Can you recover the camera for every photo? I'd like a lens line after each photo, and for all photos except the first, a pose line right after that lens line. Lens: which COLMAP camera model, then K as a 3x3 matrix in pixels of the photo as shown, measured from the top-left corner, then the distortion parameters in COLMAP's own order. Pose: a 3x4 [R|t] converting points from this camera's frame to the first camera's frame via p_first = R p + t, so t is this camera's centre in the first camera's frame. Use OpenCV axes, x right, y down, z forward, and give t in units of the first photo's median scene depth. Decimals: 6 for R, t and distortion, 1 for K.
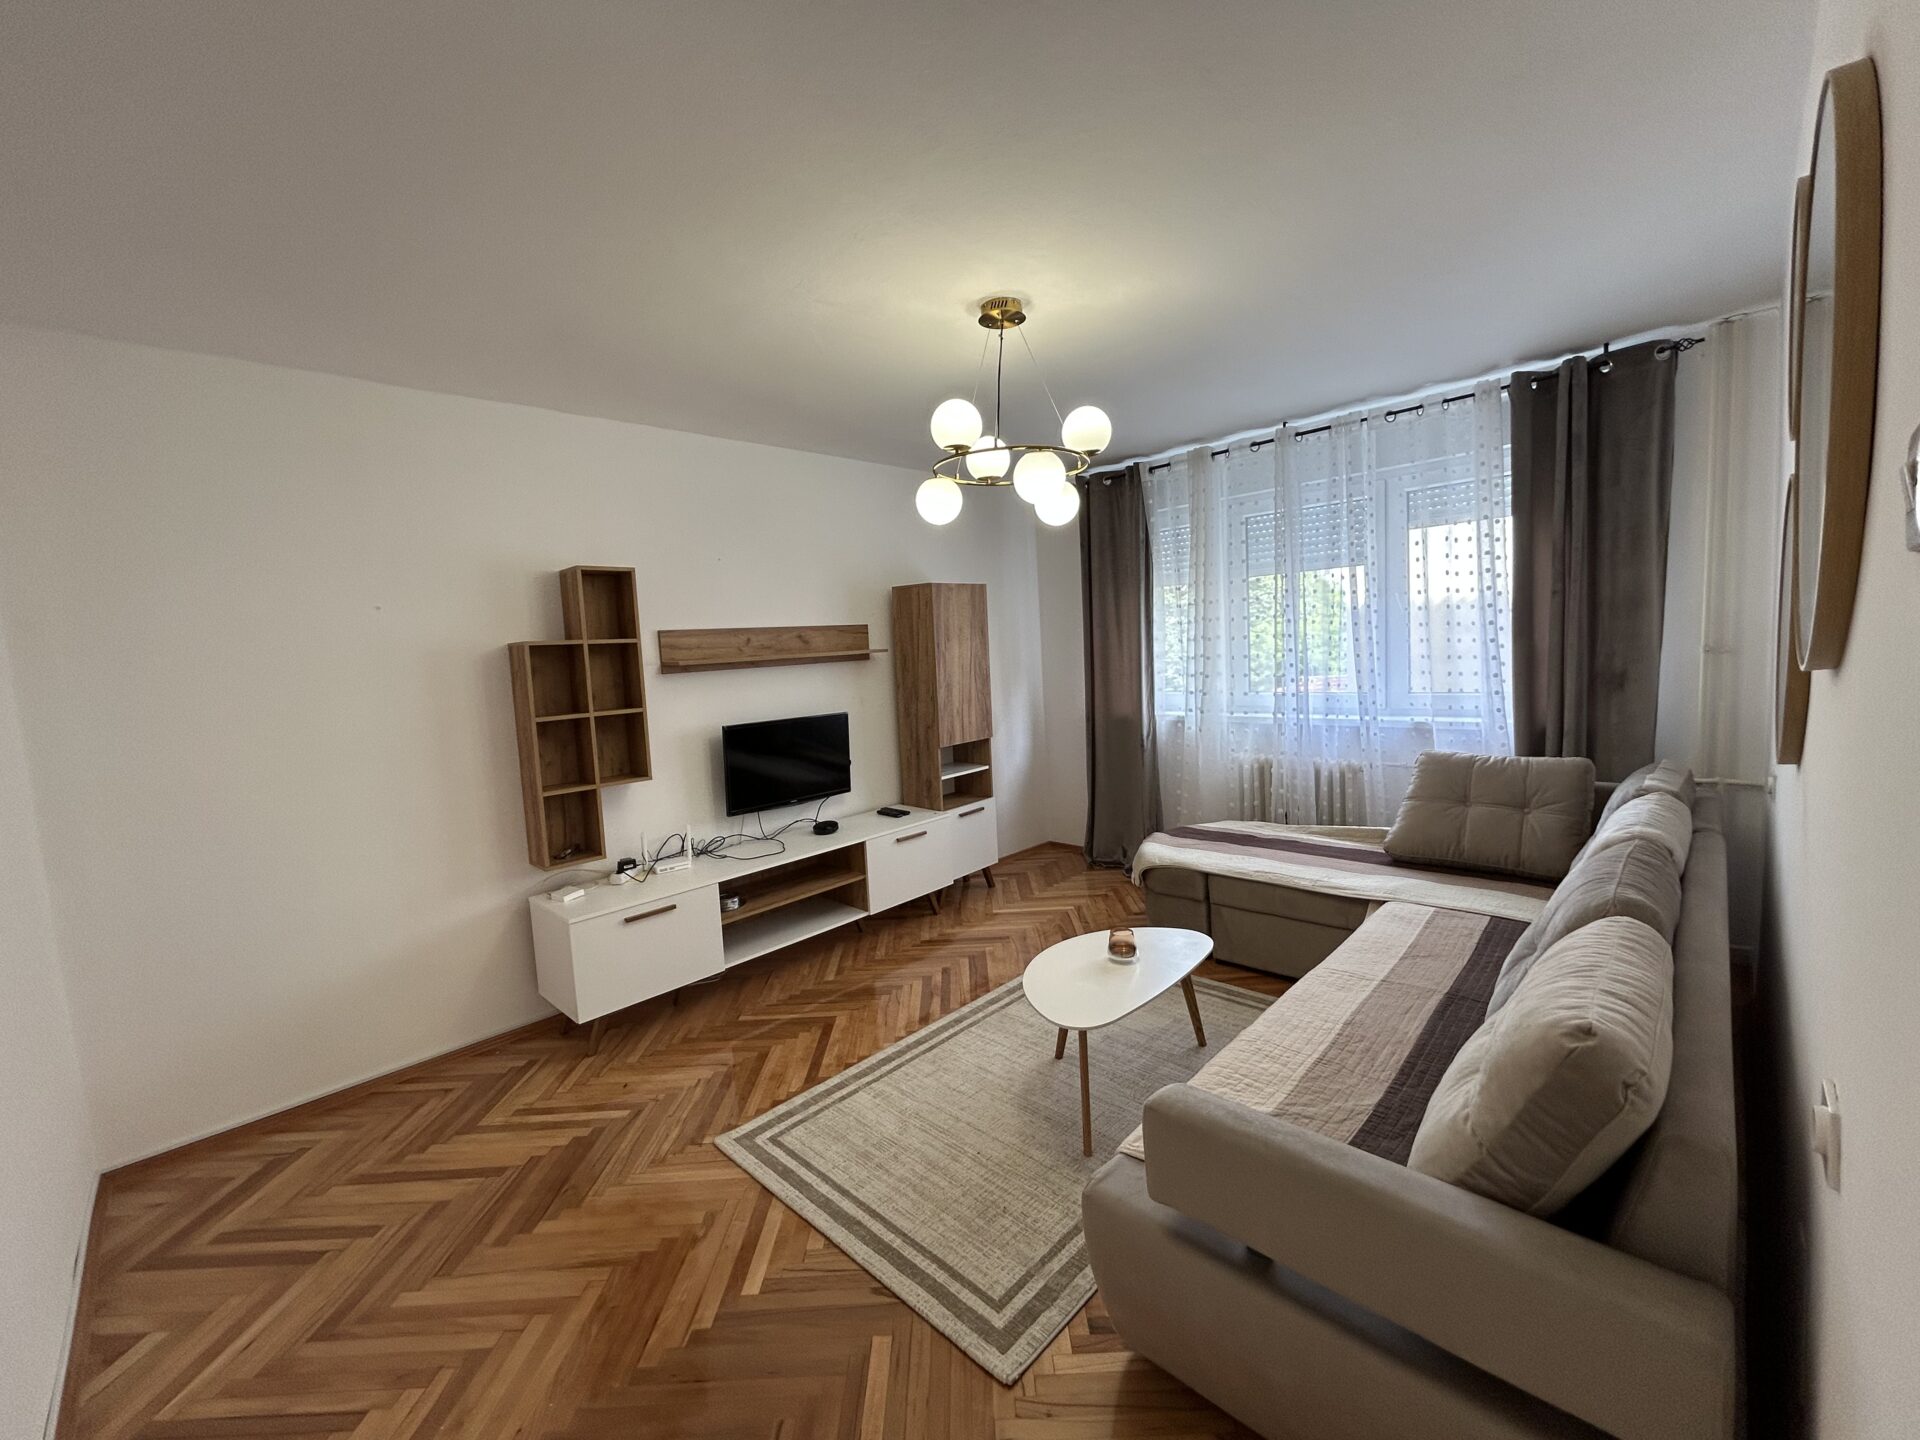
lens RADIAL K [[776.6, 0, 955.5], [0, 776.6, 718.8], [0, 0, 1]] dist [-0.003034, 0.002228]
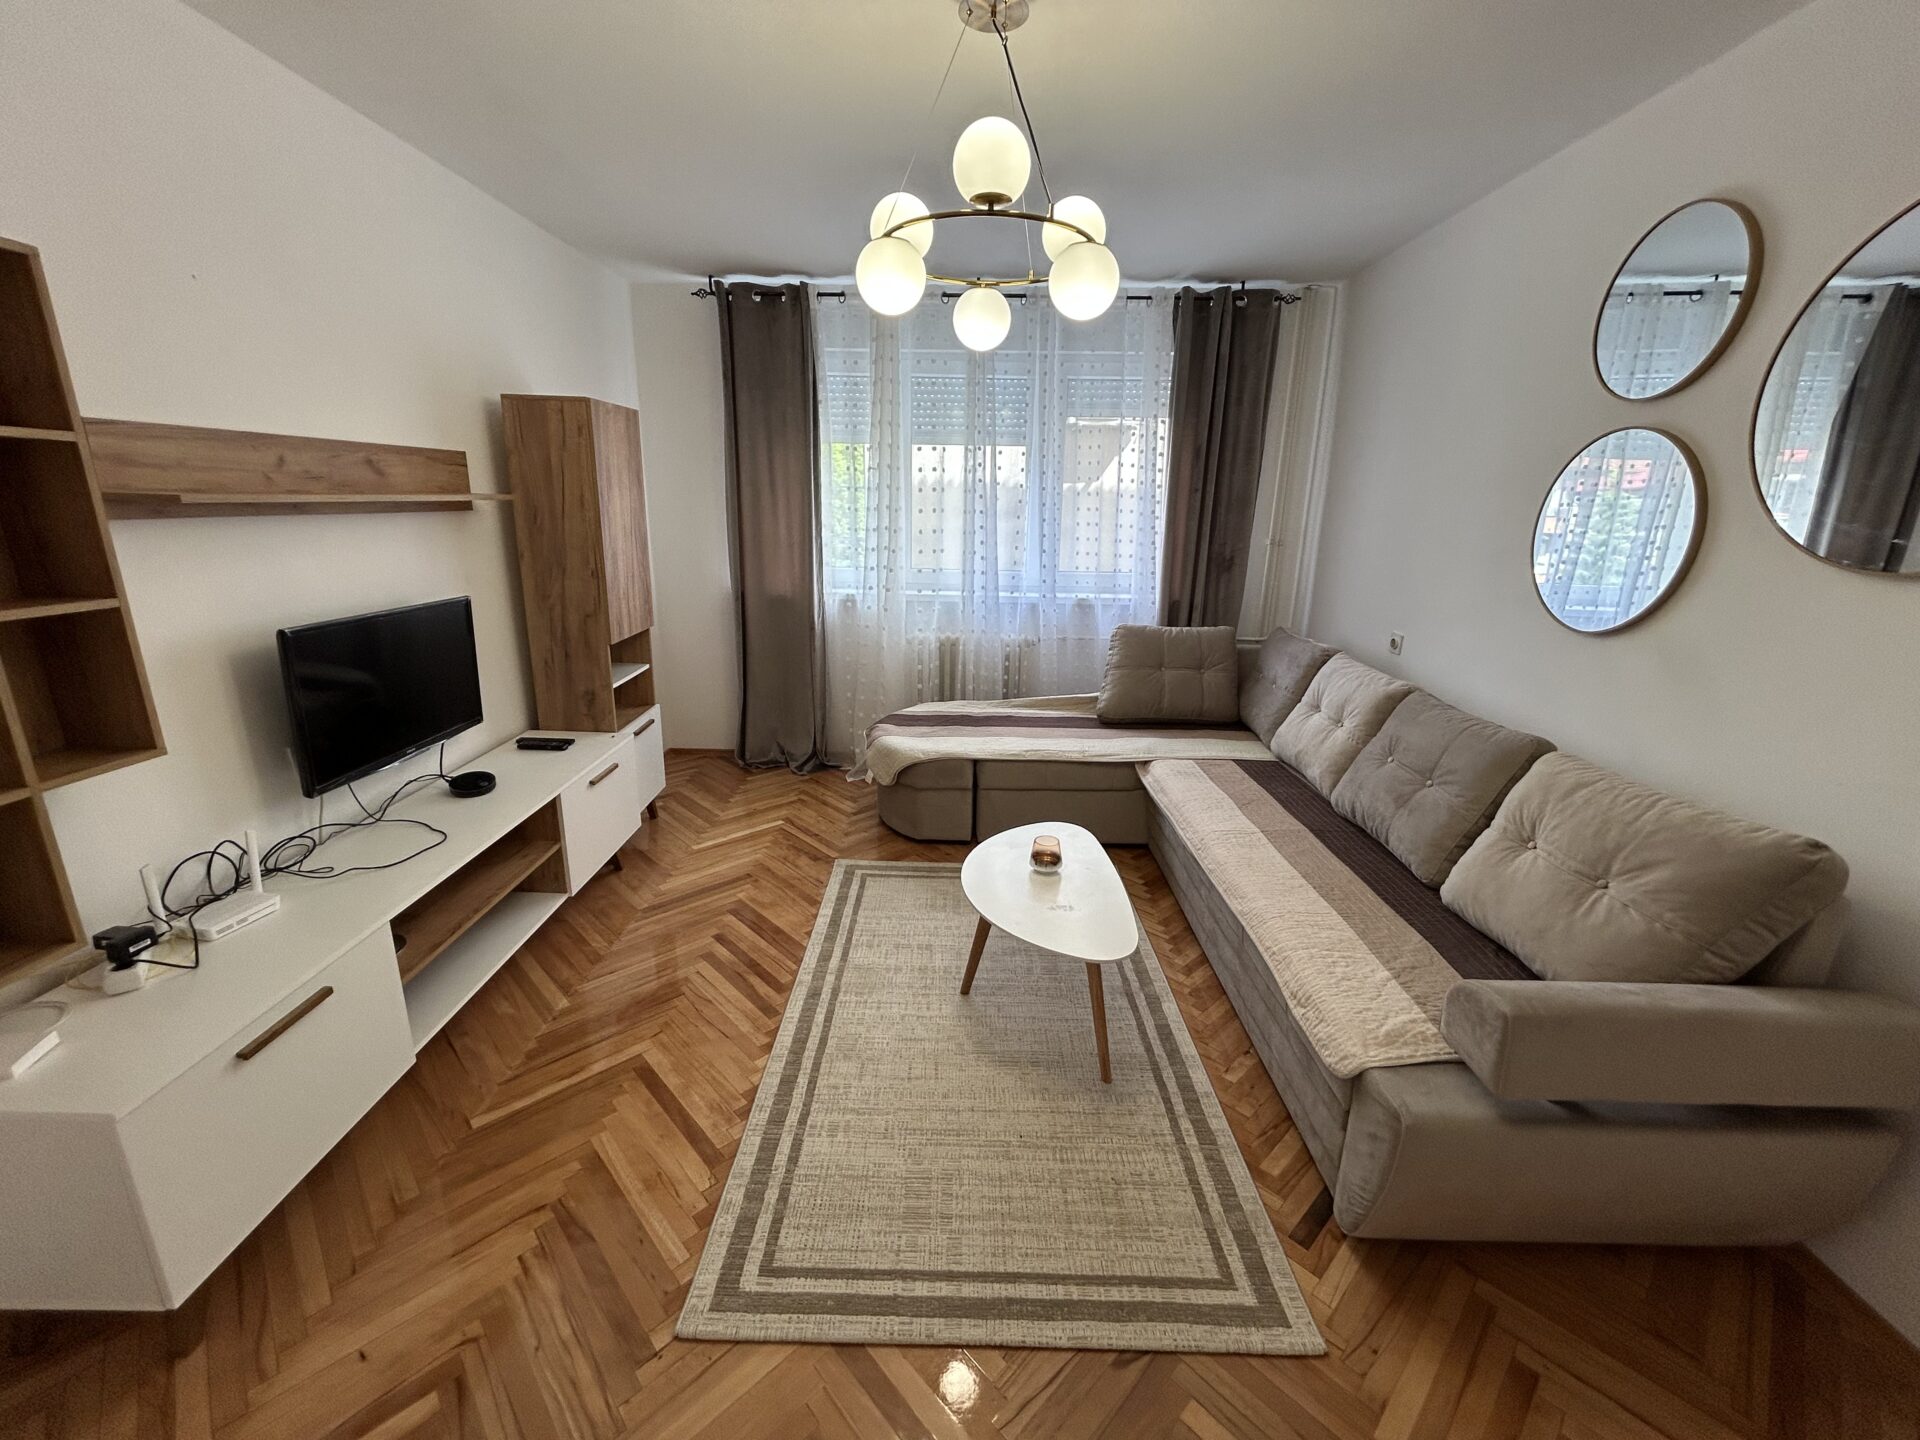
lens RADIAL K [[776.6, 0, 955.5], [0, 776.6, 718.8], [0, 0, 1]] dist [-0.003034, 0.002228]
pose [[0.720804, -0.122368, 0.682252, -0.386805], [0.007281, 0.985576, 0.169079, -0.018386], [-0.693101, -0.116905, 0.711297, 0.366013]]
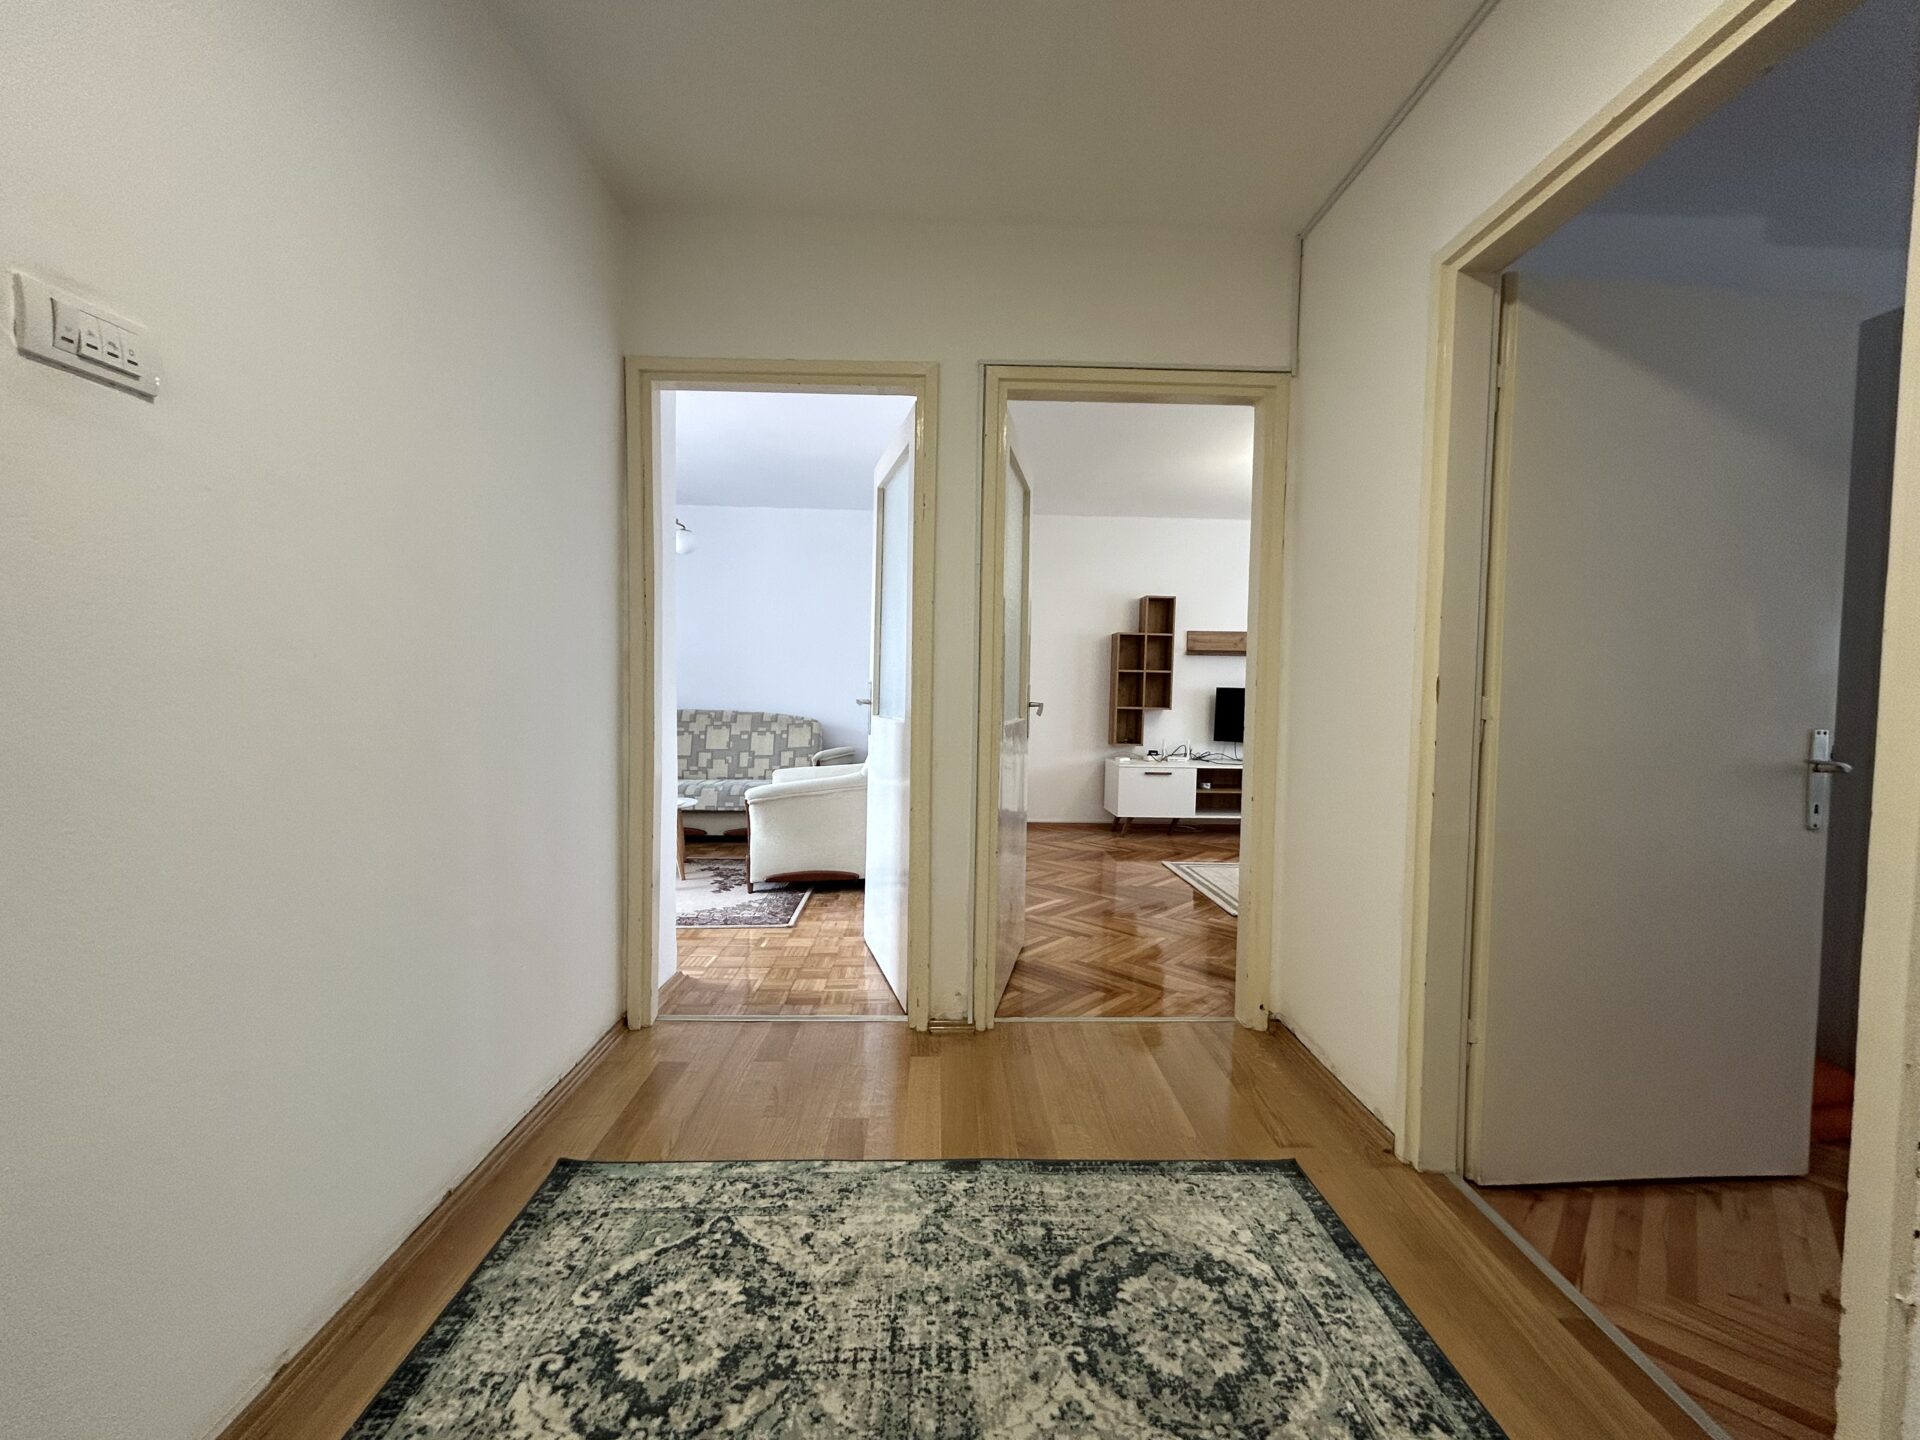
lens RADIAL K [[776.6, 0, 955.5], [0, 776.6, 718.8], [0, 0, 1]] dist [-0.003034, 0.002228]
pose [[0.723638, 0.093655, -0.683796, 0.536830], [-0.119618, 0.992776, 0.009387, 0.153093], [0.679735, 0.075001, 0.729613, -0.745116]]
